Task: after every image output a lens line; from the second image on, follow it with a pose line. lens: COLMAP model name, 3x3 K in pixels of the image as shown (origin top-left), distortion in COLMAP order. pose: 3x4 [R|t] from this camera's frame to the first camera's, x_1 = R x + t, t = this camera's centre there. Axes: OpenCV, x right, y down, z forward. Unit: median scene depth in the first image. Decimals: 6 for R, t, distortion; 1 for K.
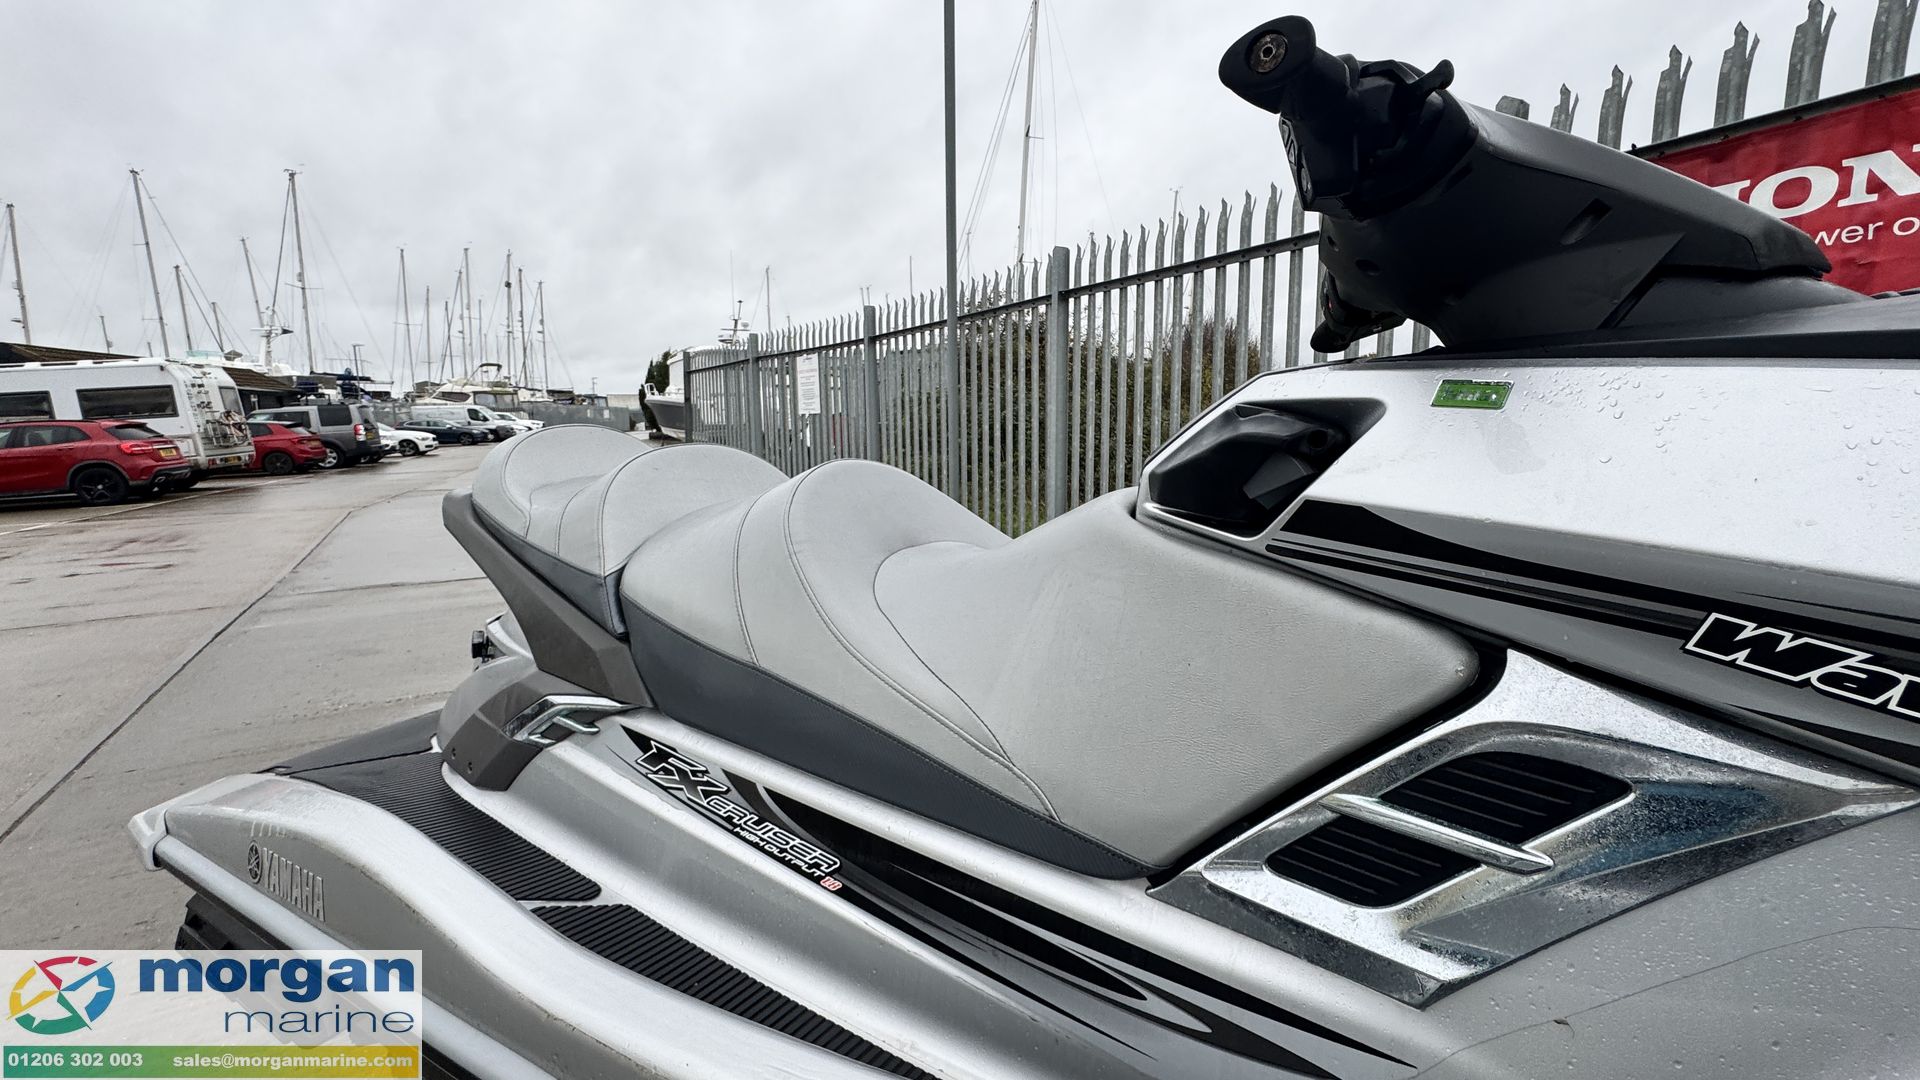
lens RADIAL K [[829.1, 0, 963.4], [0, 829.1, 528.6], [0, 0, 1]] dist [-0.003566, -0.000222]
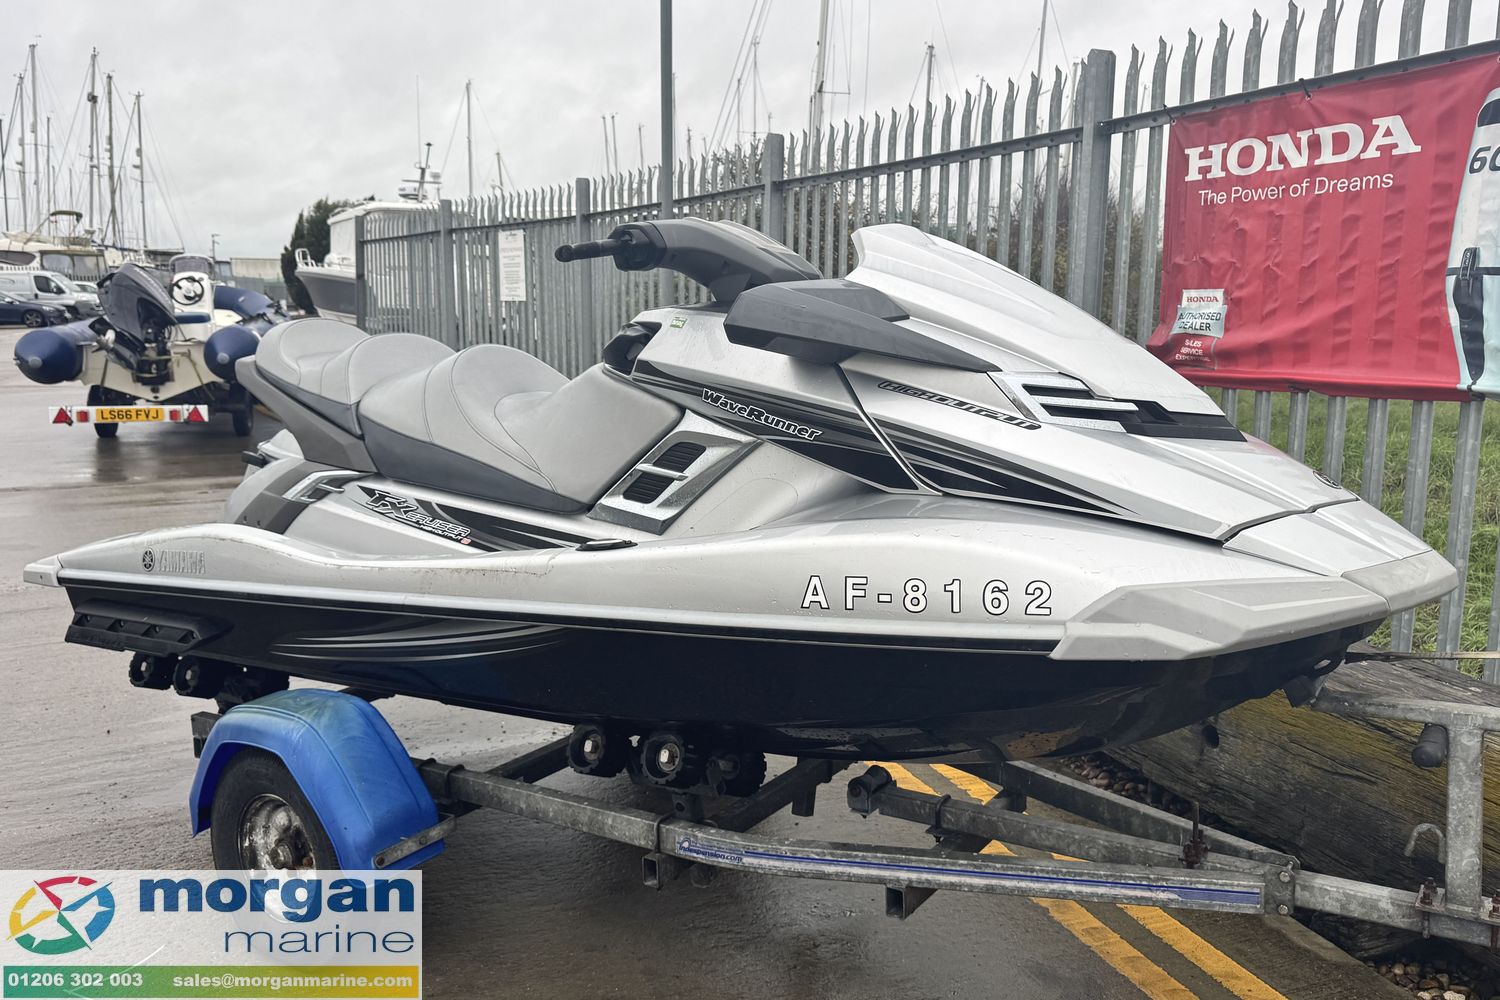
lens RADIAL K [[1213.0, 0, 784.3], [0, 1213.0, 463.5], [0, 0, 1]] dist [0.032441, -0.040409]
pose [[0.999485, 0.019868, 0.025187, 0.026023], [-0.019793, 0.999799, -0.003223, 0.010061], [-0.025246, 0.002723, 0.999678, -0.096925]]
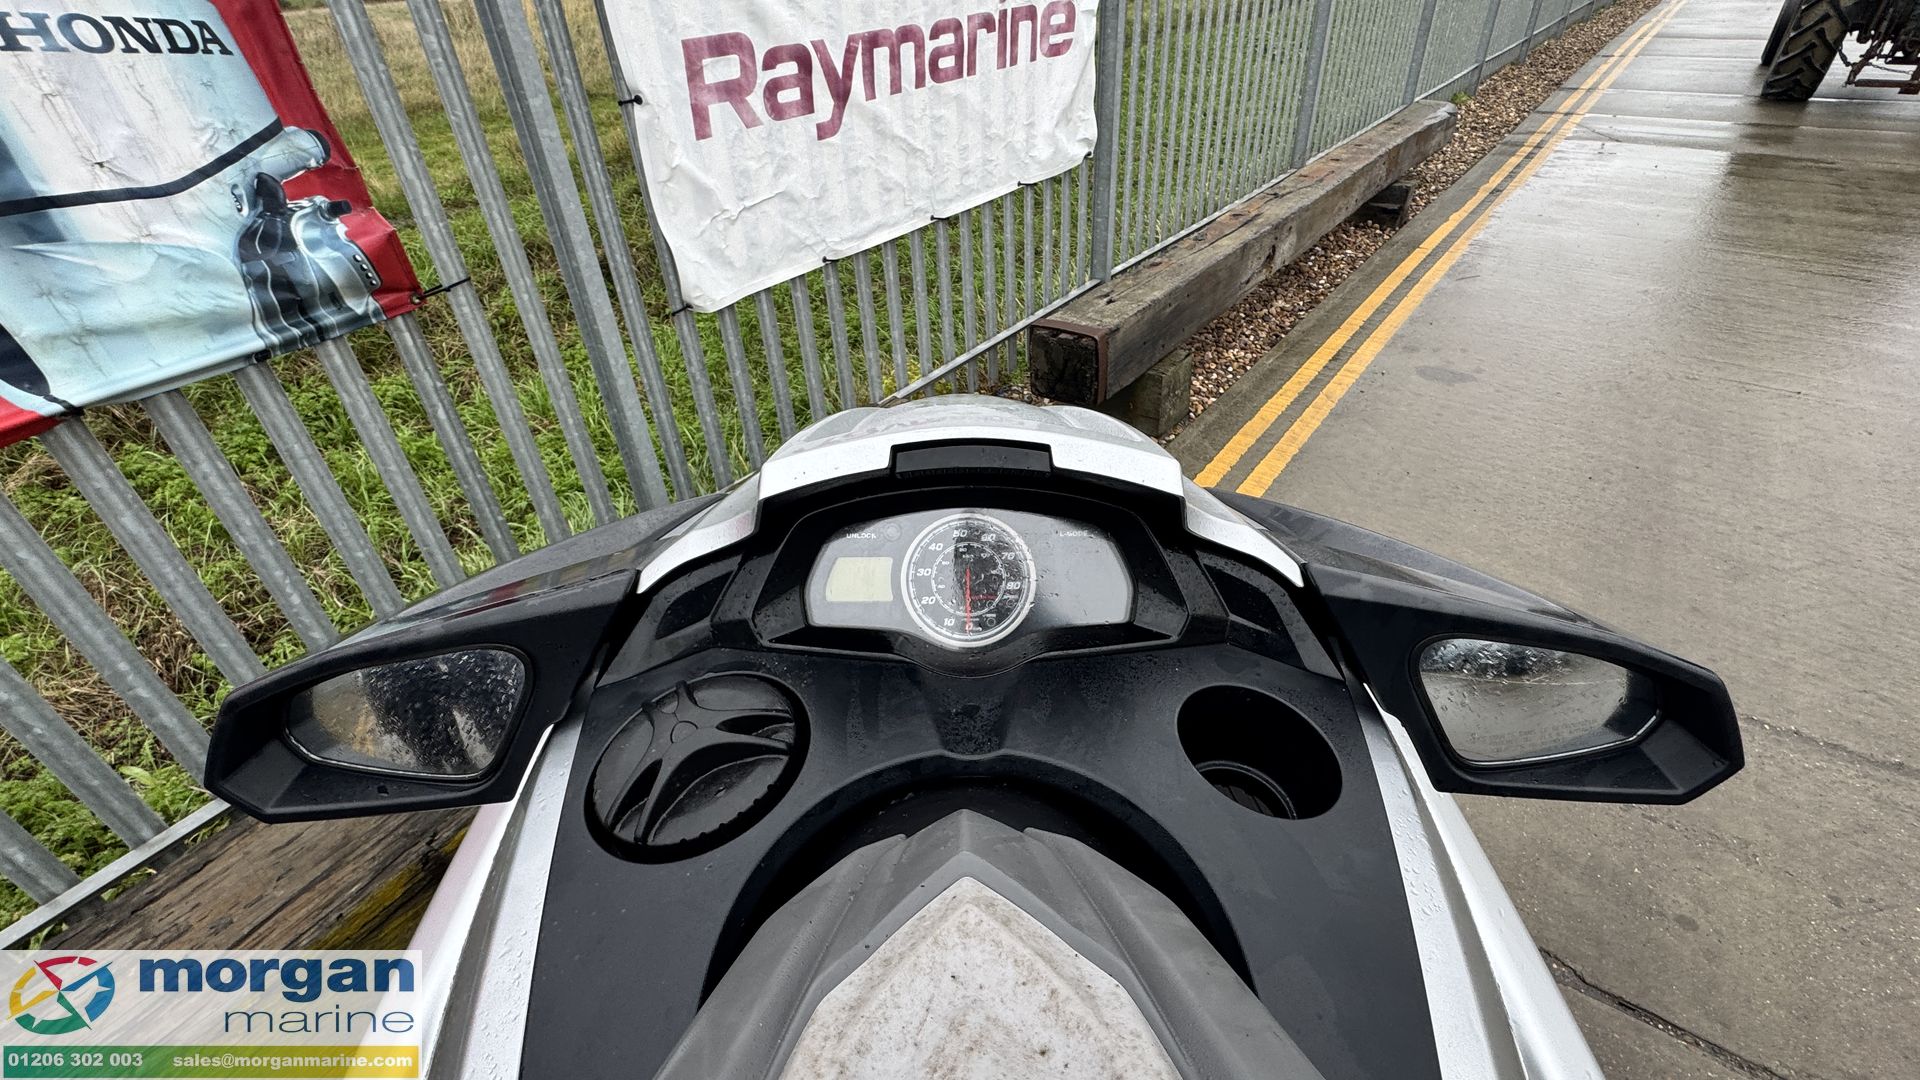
lens RADIAL K [[839.9, 0, 954.6], [0, 839.9, 536.5], [0, 0, 1]] dist [-0.010048, 0.000945]
pose [[-0.548587, -0.457570, 0.699772, 0.023016], [0.168415, 0.759325, 0.628540, -0.027172], [-0.818956, 0.462661, -0.339494, 0.033693]]
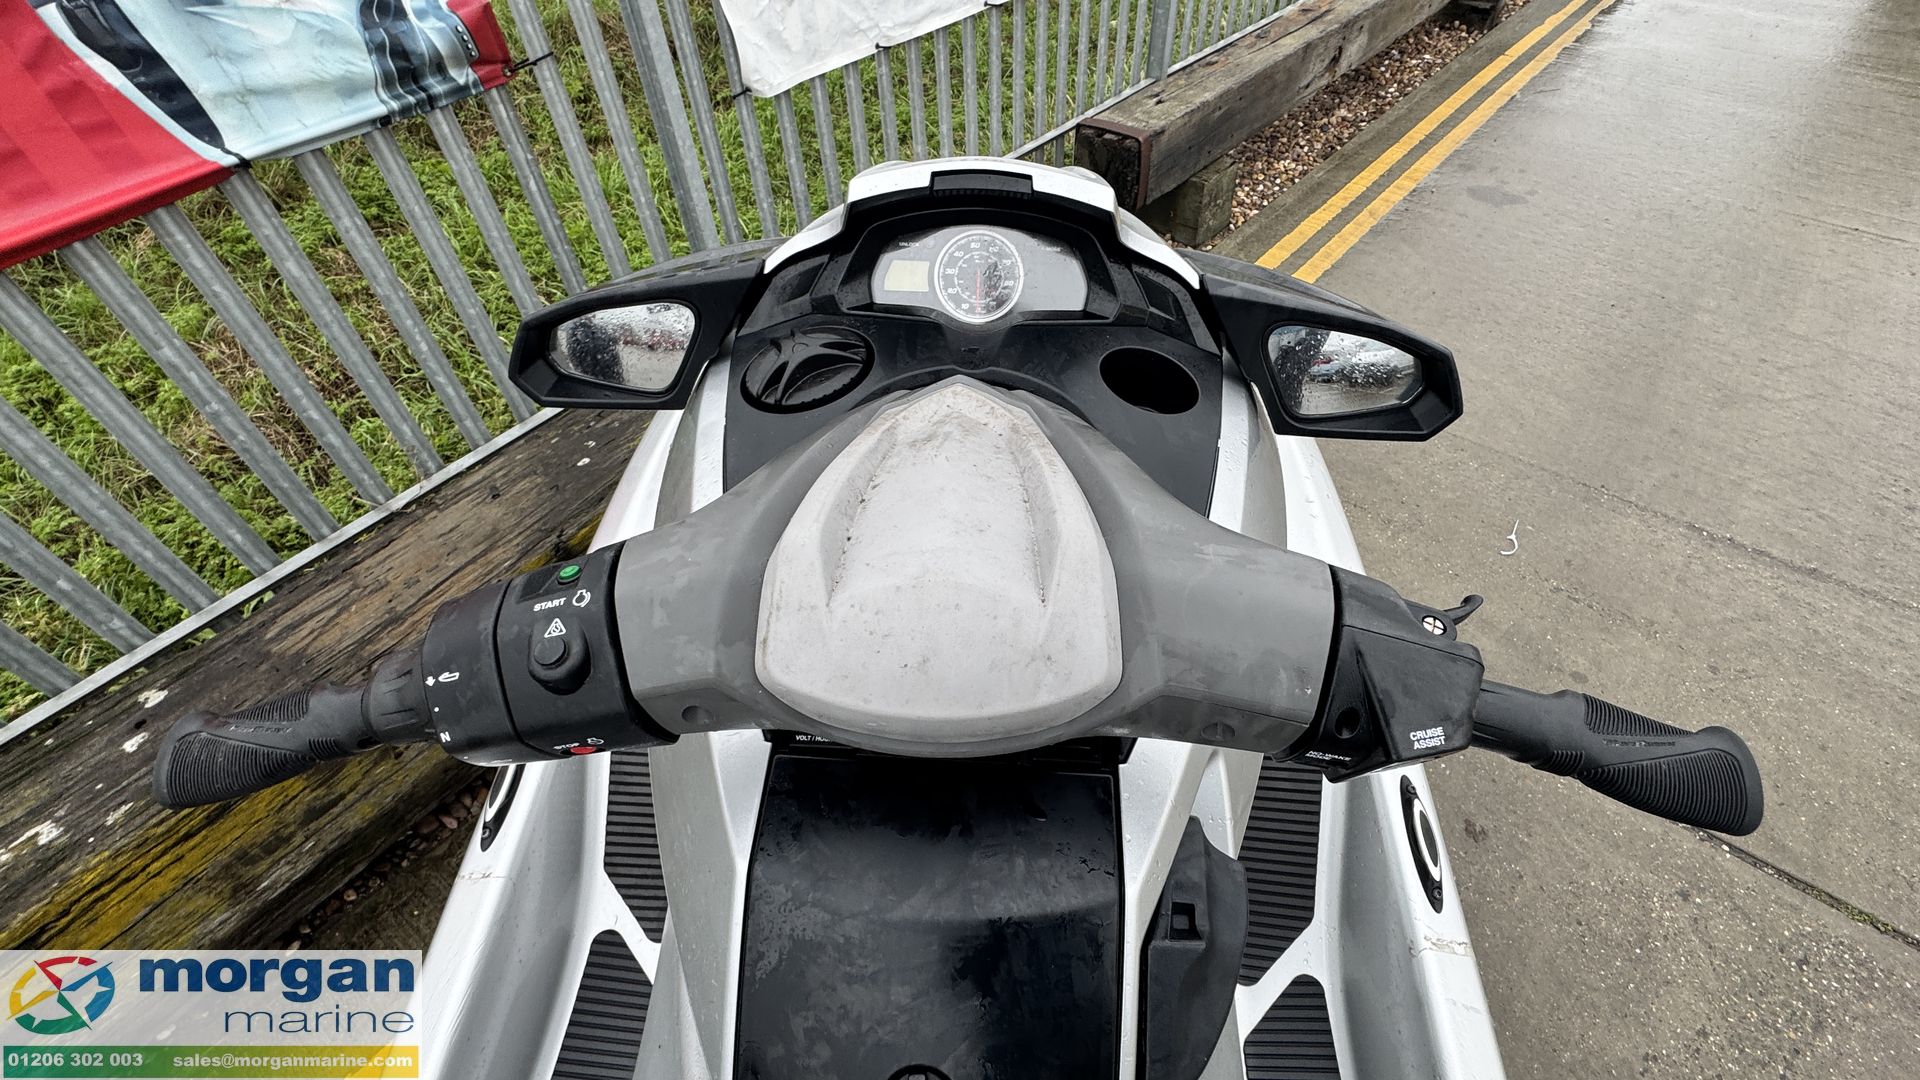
lens RADIAL K [[841.1, 0, 954.4], [0, 841.1, 540.4], [0, 0, 1]] dist [-0.006880, 0.000112]
pose [[-0.491043, -0.622147, 0.609762, 0.007780], [0.162889, 0.622043, 0.765852, -0.032963], [-0.855771, 0.475390, -0.204109, 0.040688]]
